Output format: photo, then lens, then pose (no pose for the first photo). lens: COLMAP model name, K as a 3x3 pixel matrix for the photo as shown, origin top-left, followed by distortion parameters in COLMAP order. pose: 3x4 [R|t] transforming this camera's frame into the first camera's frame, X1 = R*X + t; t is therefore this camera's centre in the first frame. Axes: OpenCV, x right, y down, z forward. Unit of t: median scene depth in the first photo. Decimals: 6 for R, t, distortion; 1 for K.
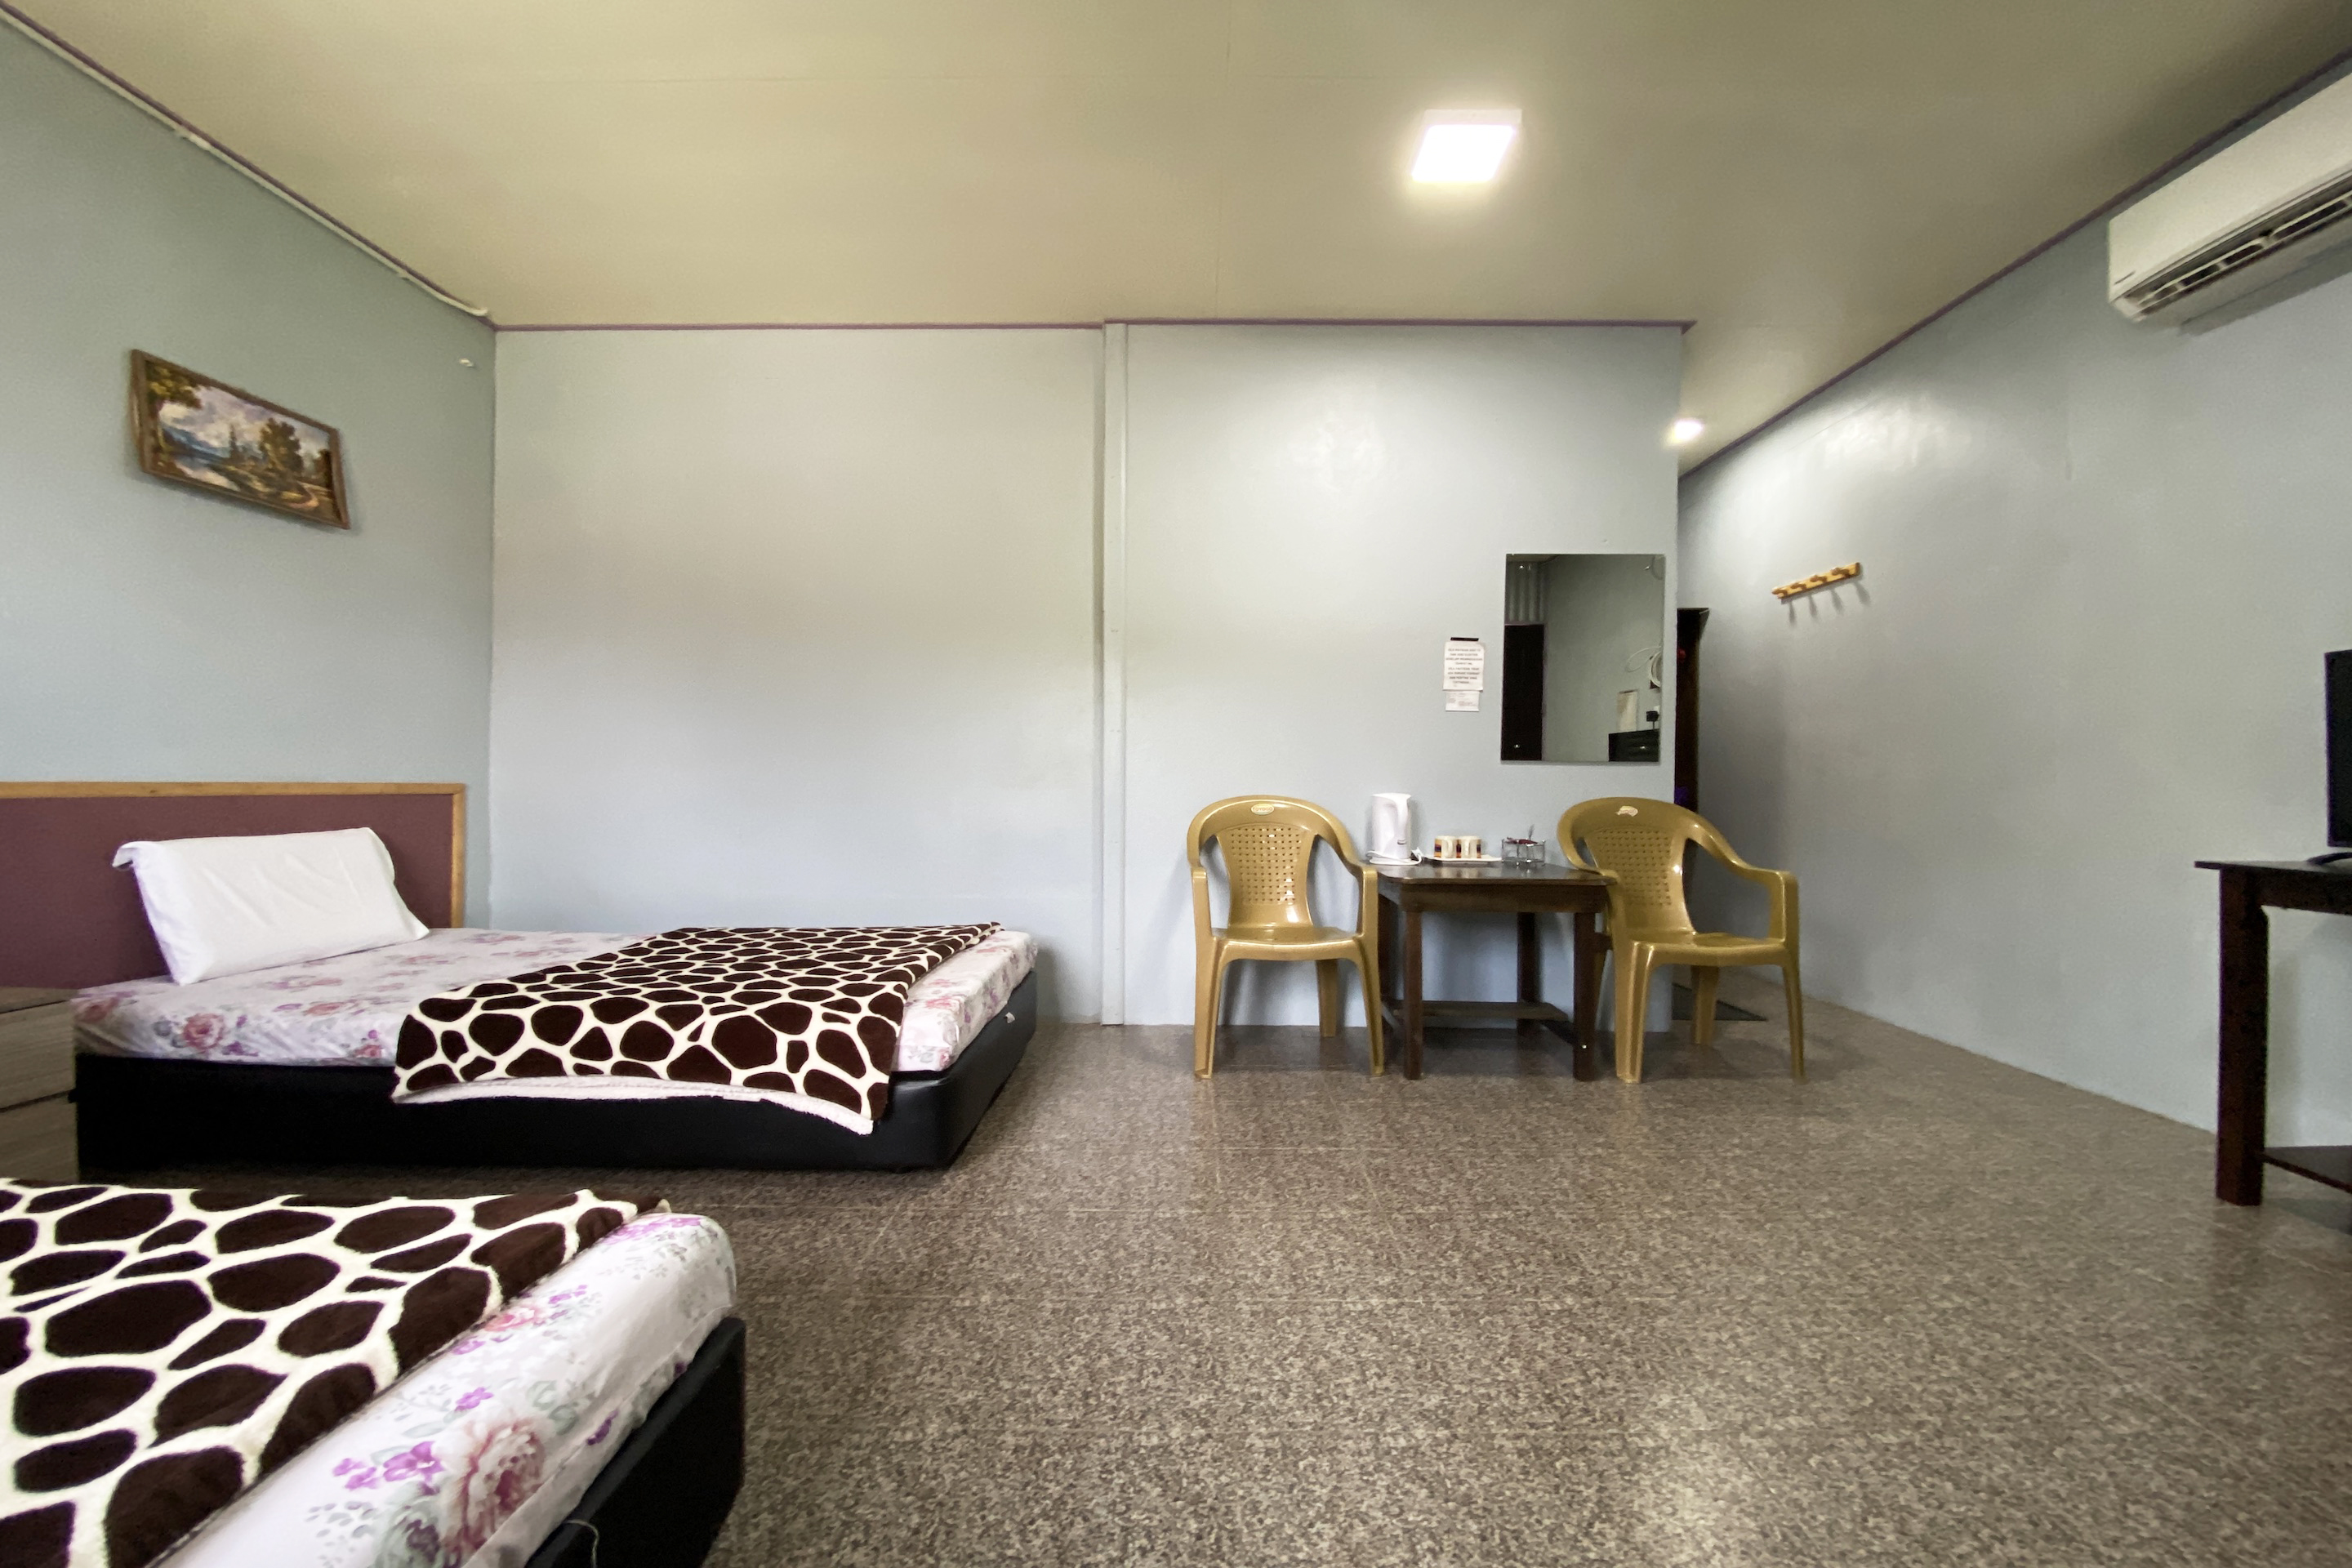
lens RADIAL K [[952.4, 0, 1176.0], [0, 952.4, 784.0], [0, 0, 1]] dist [0.016422, -0.021704]
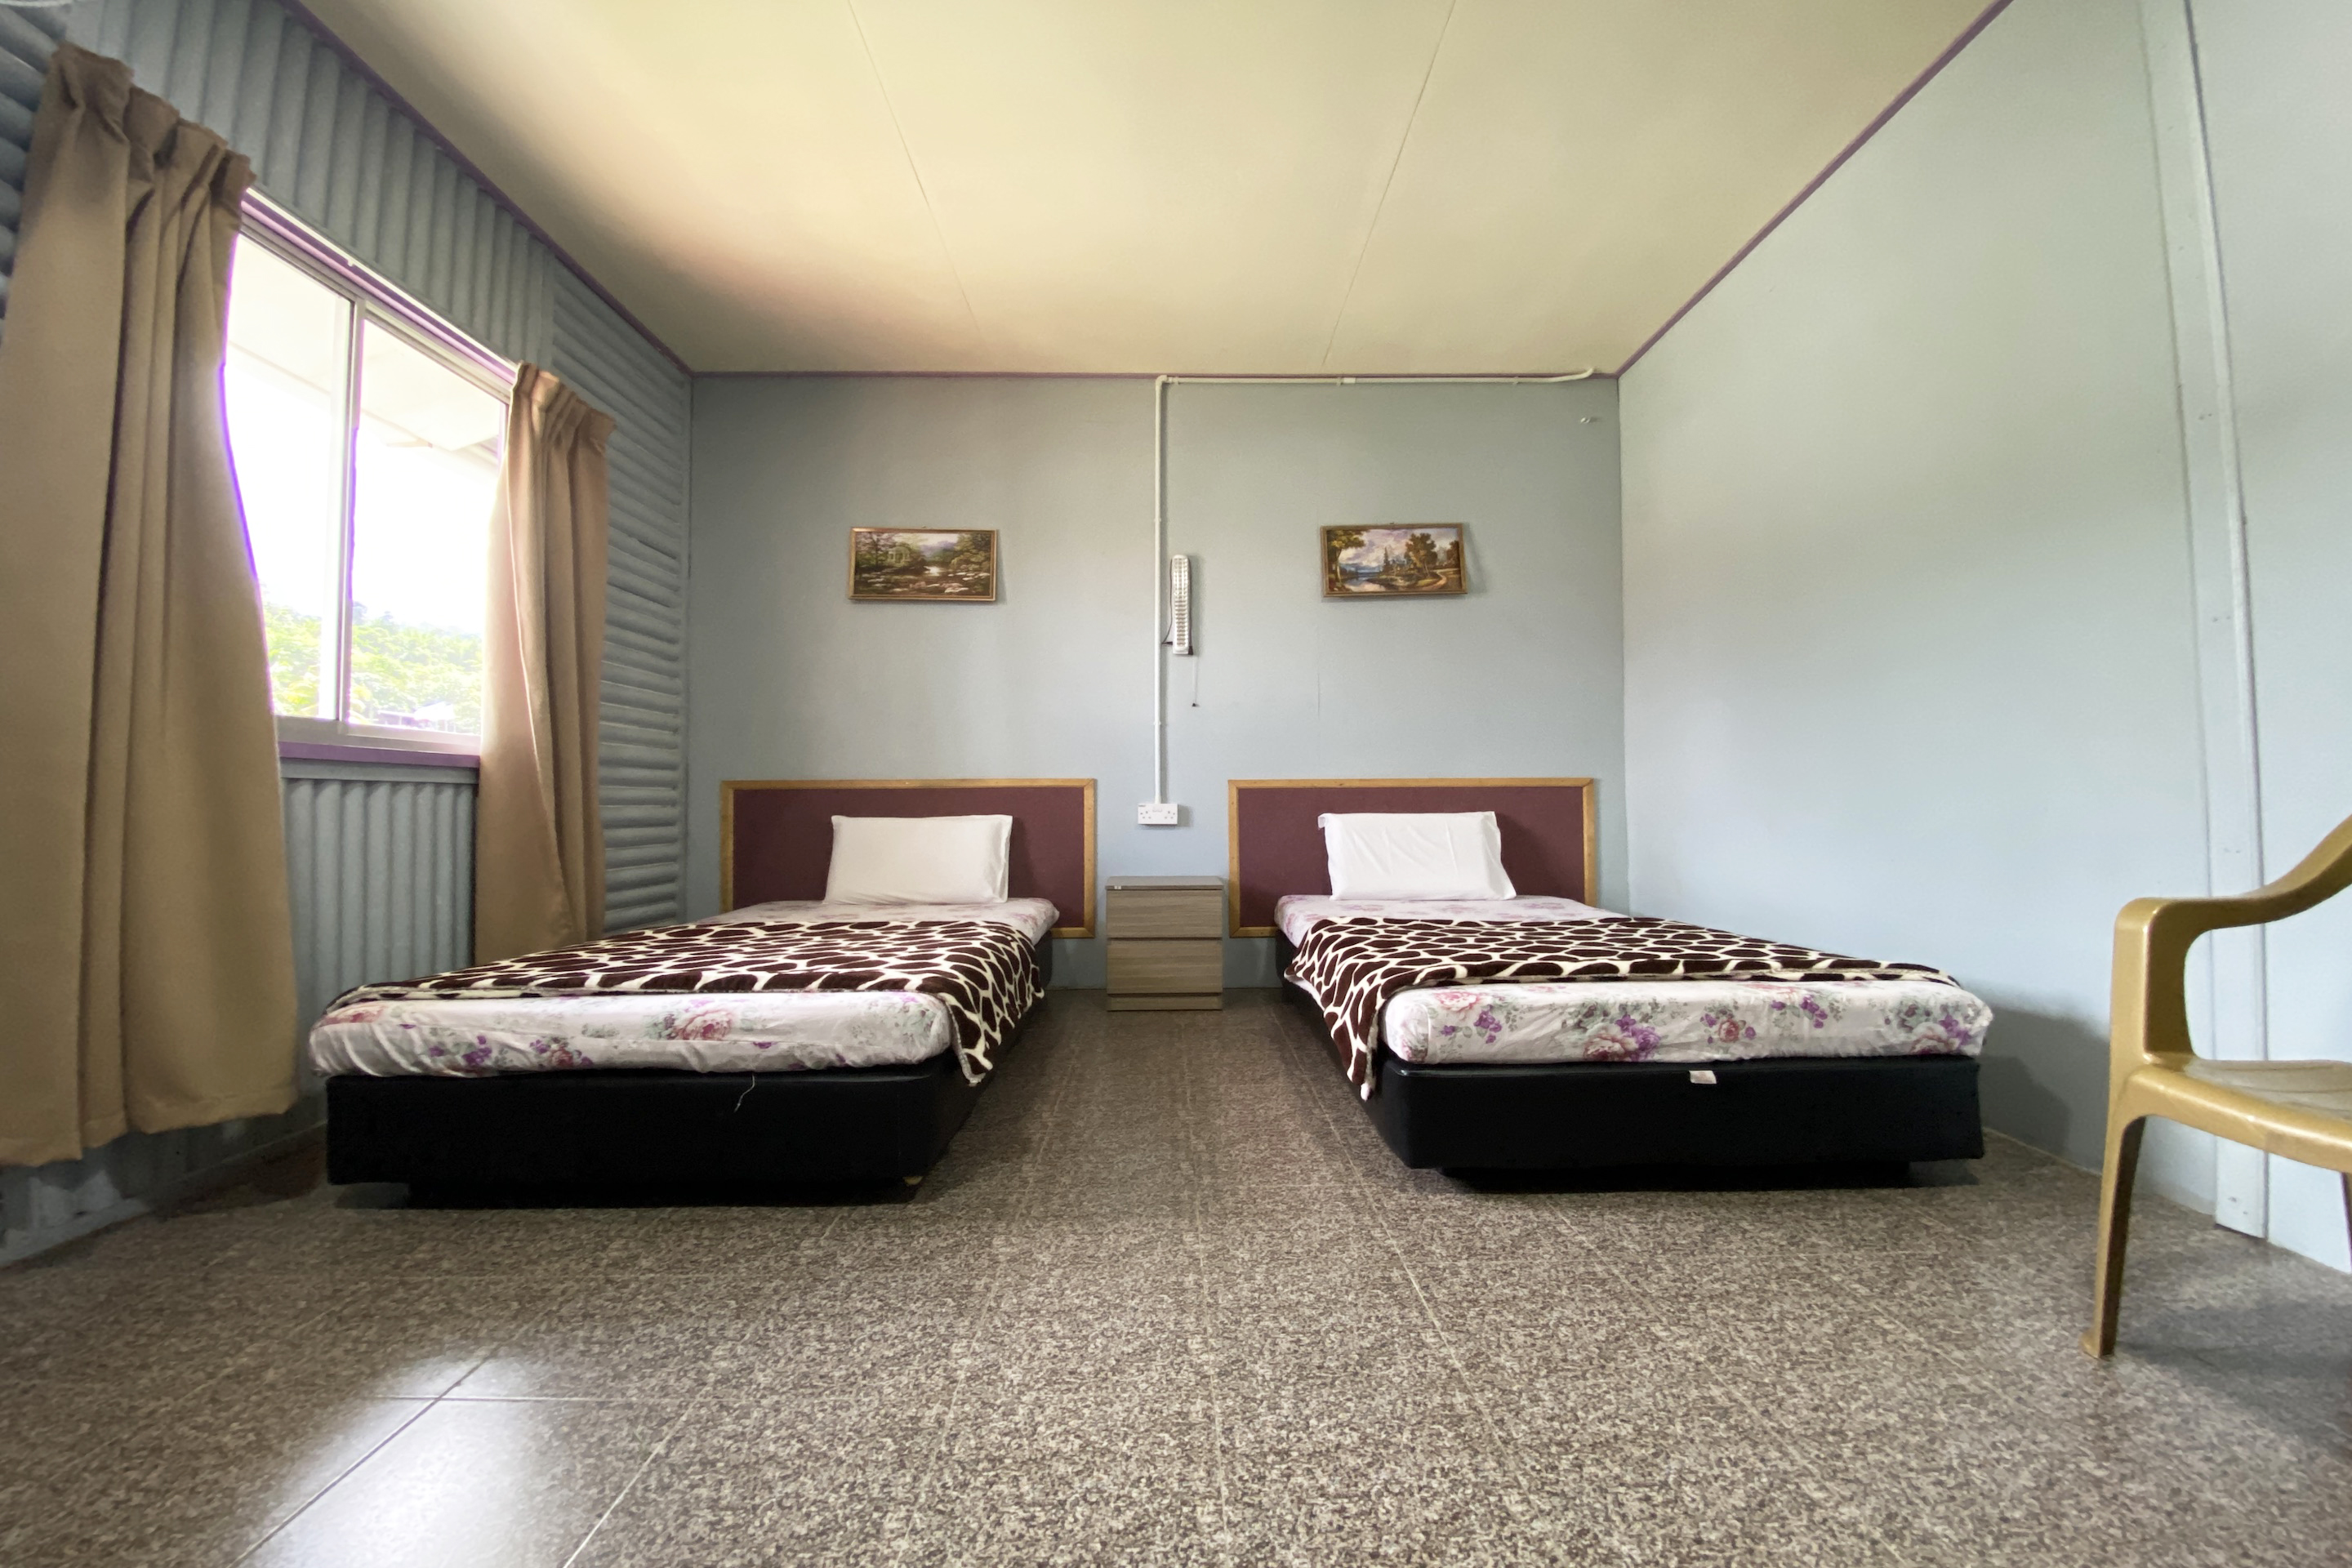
lens RADIAL K [[939.5, 0, 1179.3], [0, 939.5, 780.4], [0, 0, 1]] dist [0.032569, -0.030968]
pose [[0.035268, -0.035750, -0.998738, 0.541529], [0.010567, 0.999317, -0.035398, 0.053221], [0.999322, -0.009305, 0.035622, 0.627305]]
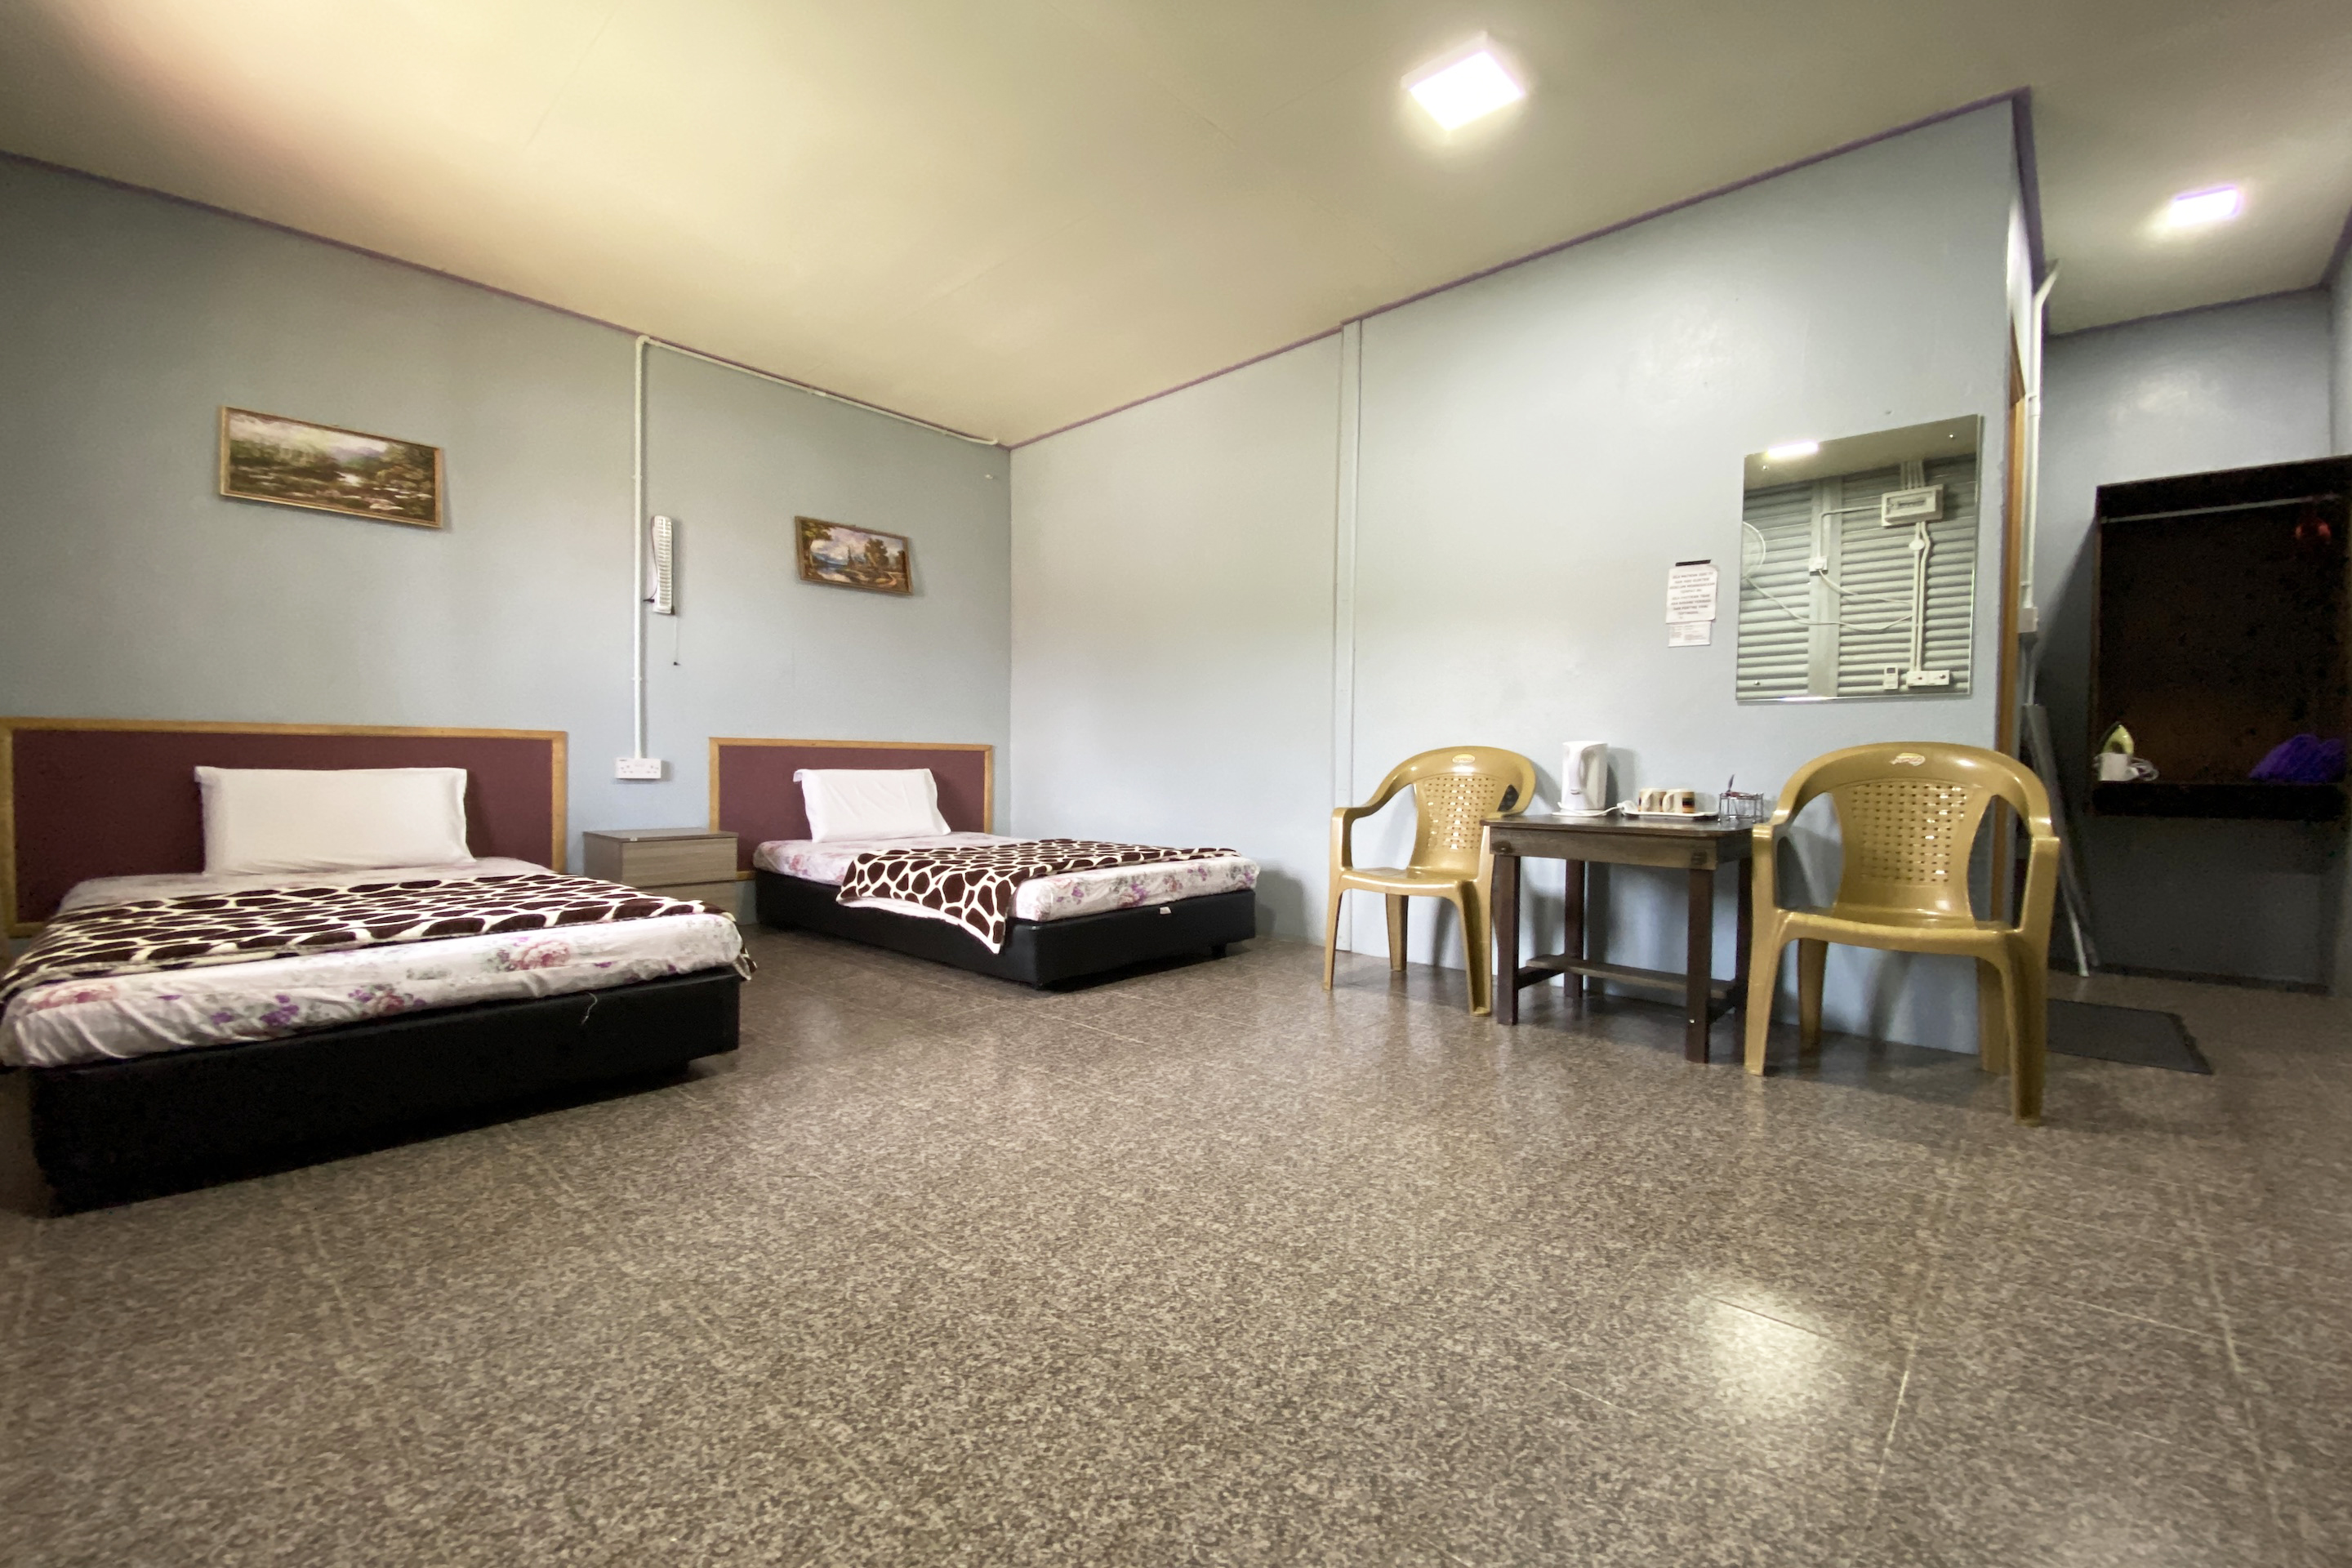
lens RADIAL K [[935.5, 0, 1181.1], [0, 935.5, 796.7], [0, 0, 1]] dist [0.016895, -0.022999]
pose [[0.747972, 0.022987, -0.663333, 0.738991], [-0.000580, 0.999422, 0.033979, 0.047583], [0.663730, -0.025030, 0.747553, 0.051355]]
